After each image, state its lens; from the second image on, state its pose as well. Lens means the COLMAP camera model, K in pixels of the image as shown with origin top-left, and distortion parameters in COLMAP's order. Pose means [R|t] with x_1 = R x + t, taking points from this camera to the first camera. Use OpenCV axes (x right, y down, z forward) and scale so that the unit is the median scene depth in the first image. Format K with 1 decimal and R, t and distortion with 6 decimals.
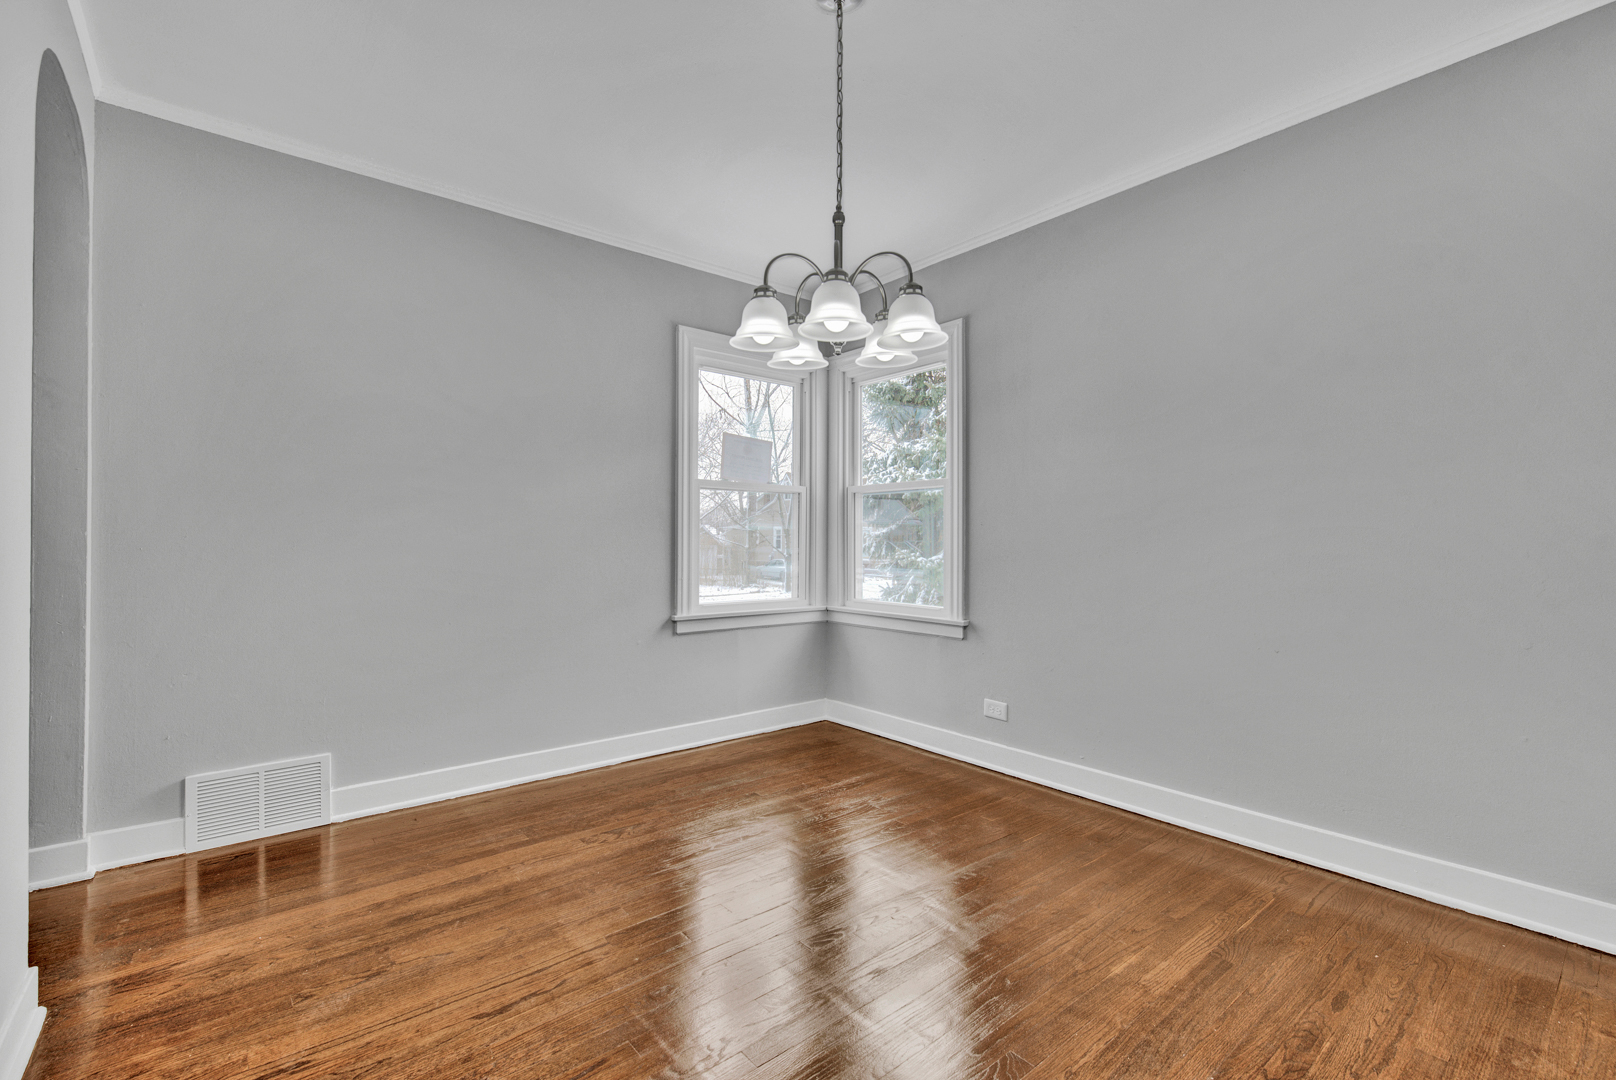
lens RADIAL K [[710.1, 0, 808.3], [0, 710.1, 548.3], [0, 0, 1]] dist [0.000194, -0.000269]
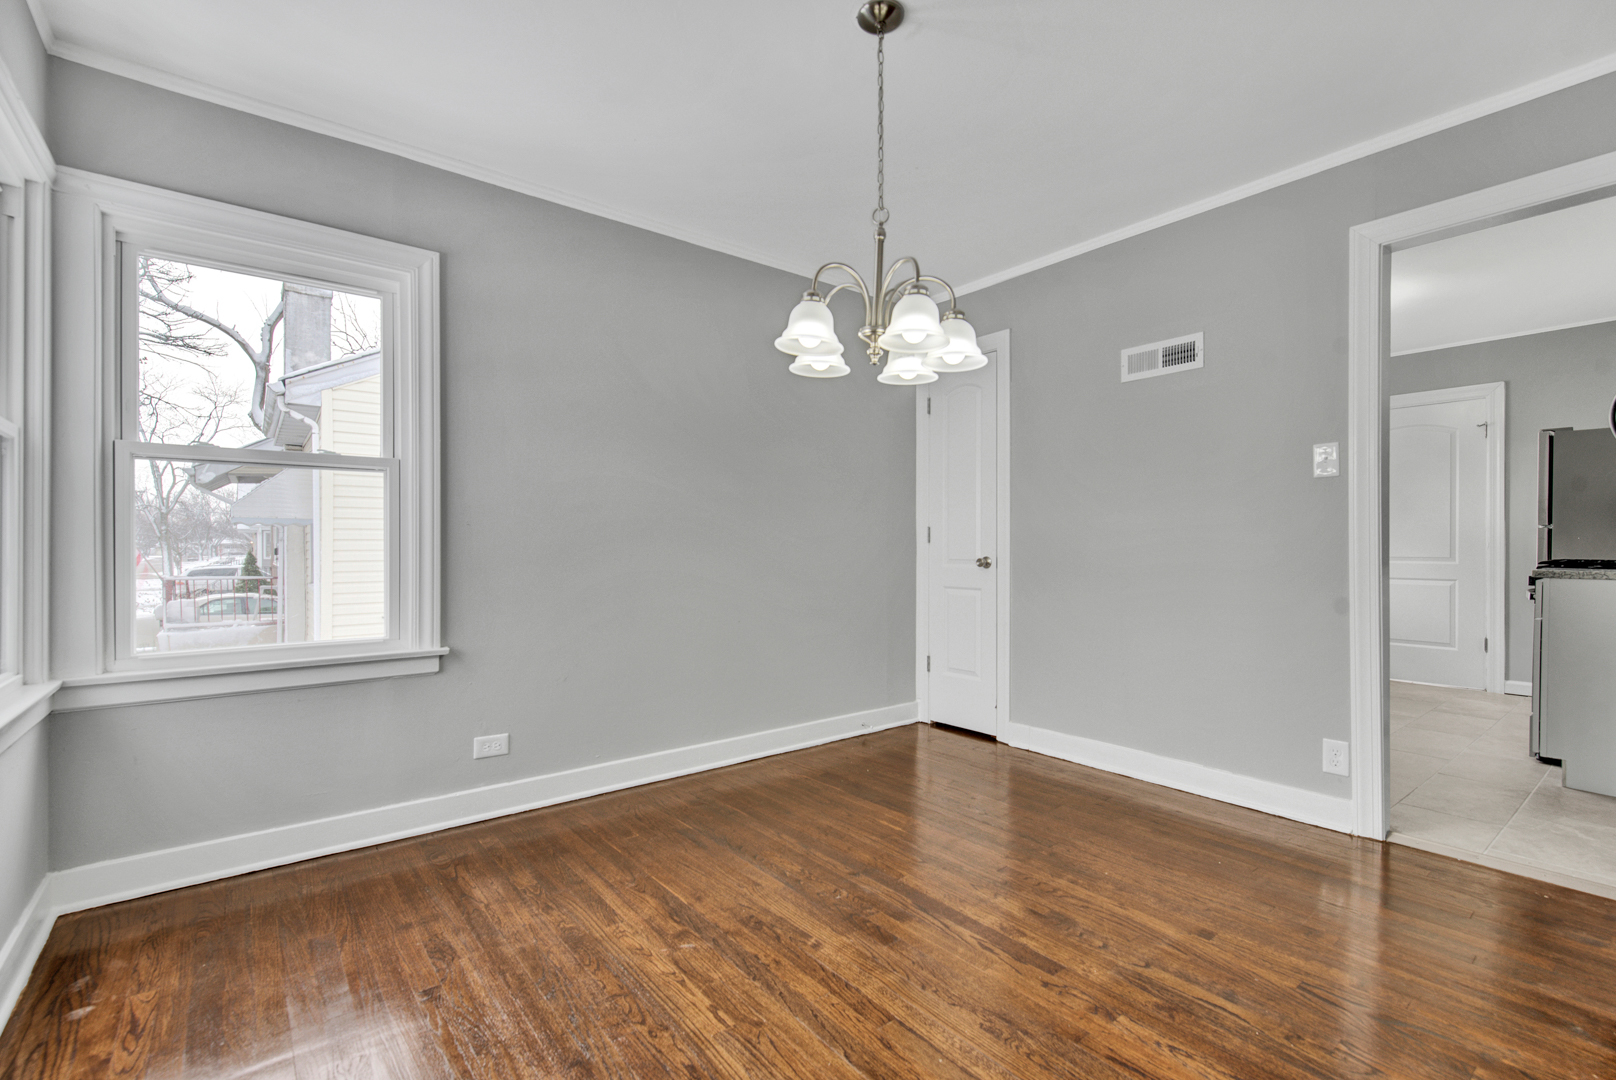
lens RADIAL K [[710.1, 0, 808.3], [0, 710.1, 548.3], [0, 0, 1]] dist [0.000194, -0.000269]
pose [[0.015135, -0.006614, 0.999864, -0.513027], [0.009352, 0.999935, 0.006473, -0.007382], [-0.999842, 0.009252, 0.015195, 0.552878]]
